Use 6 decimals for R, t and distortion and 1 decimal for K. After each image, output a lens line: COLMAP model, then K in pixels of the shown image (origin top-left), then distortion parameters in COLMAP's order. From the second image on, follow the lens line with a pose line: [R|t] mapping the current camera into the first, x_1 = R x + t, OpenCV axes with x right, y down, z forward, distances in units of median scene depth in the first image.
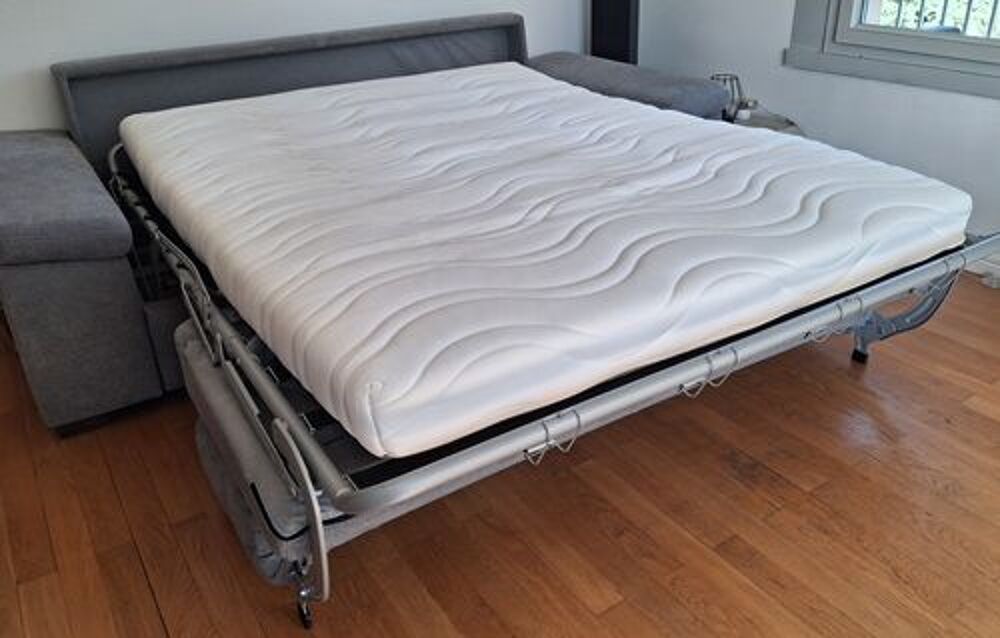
lens RADIAL K [[804.9, 0, 504.2], [0, 804.9, 321.9], [0, 0, 1]] dist [-0.013245, -0.008239]
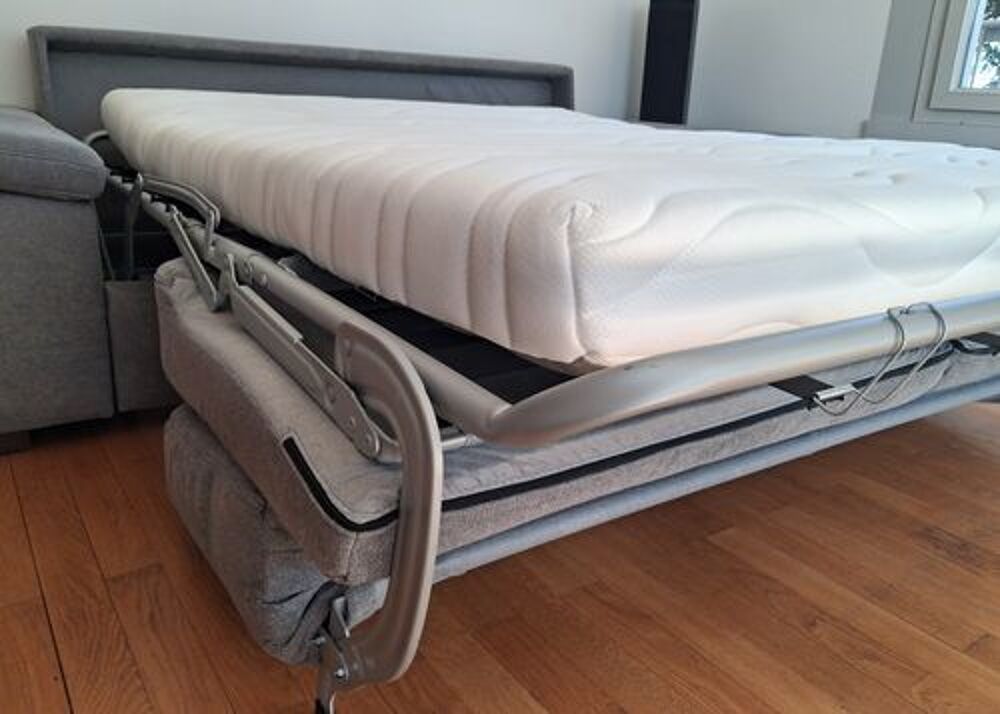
lens RADIAL K [[797.0, 0, 495.9], [0, 797.0, 352.6], [0, 0, 1]] dist [-0.015472, -0.003951]
pose [[0.996307, 0.071555, 0.047458, -0.157466], [-0.062234, 0.982599, -0.175003, 0.177950], [-0.059155, 0.171403, 0.983424, 0.350680]]
